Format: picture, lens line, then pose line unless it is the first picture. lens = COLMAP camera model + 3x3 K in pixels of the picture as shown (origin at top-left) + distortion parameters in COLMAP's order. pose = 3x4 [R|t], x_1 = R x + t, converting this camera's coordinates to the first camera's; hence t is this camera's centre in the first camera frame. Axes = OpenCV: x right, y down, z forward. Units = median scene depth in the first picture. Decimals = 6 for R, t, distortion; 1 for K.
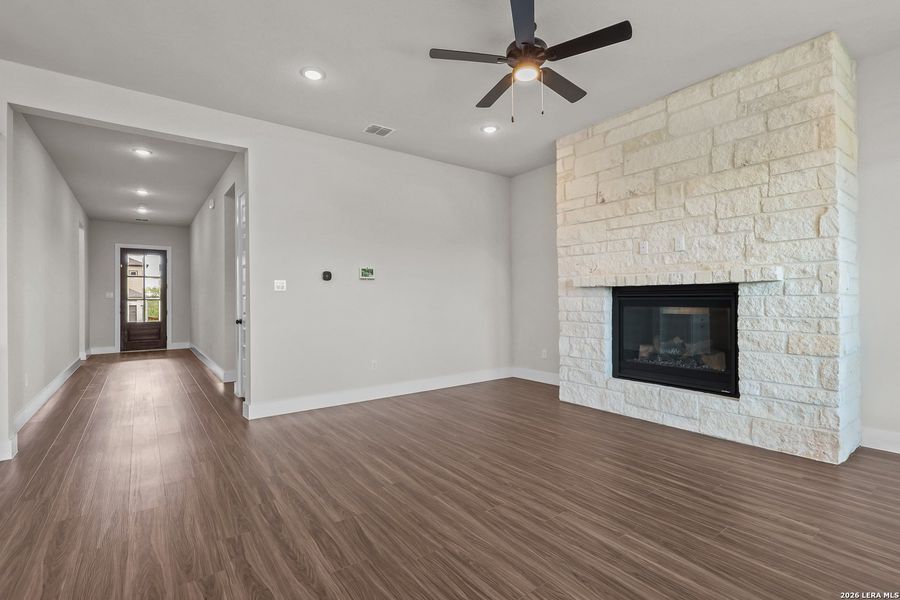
lens RADIAL K [[415.5, 0, 443.3], [0, 415.5, 297.3], [0, 0, 1]] dist [-0.005082, 0.003040]
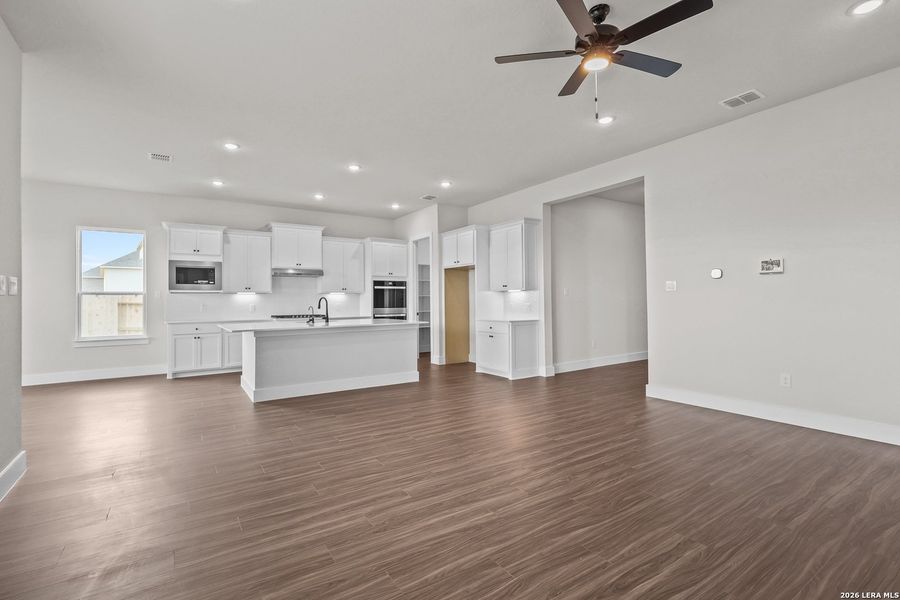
lens RADIAL K [[415.5, 0, 447.4], [0, 415.5, 299.0], [0, 0, 1]] dist [-0.005082, 0.003040]
pose [[-0.052286, 0.002352, -0.998629, 0.989719], [0.016733, 0.999859, 0.001479, -0.007110], [0.998492, -0.016633, -0.052318, 0.595965]]
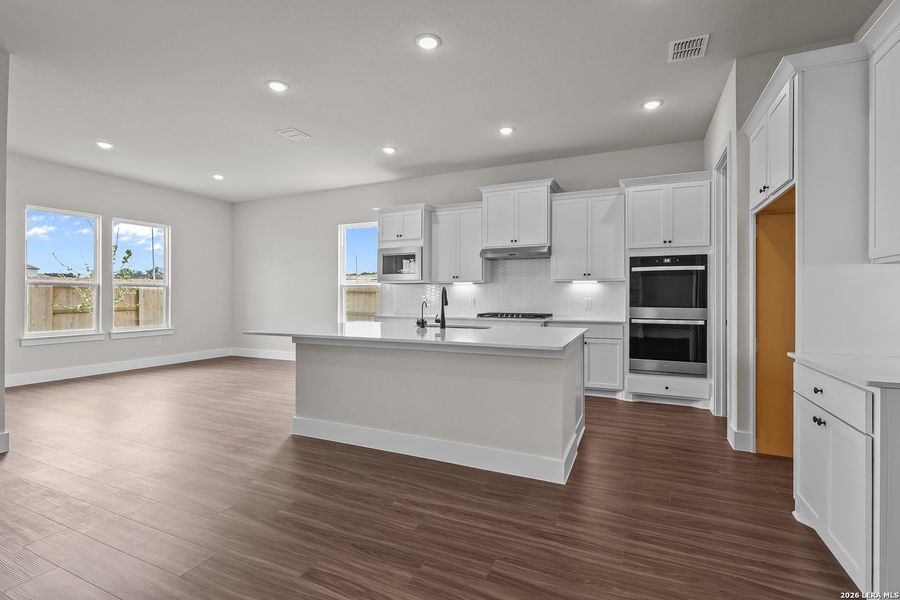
lens RADIAL K [[415.5, 0, 446.2], [0, 415.5, 299.0], [0, 0, 1]] dist [-0.005082, 0.003040]
pose [[-0.876074, 0.009103, -0.482090, -0.304952], [0.007927, 0.999959, 0.004477, 0.006528], [0.482111, 0.000100, -0.876110, 0.946153]]
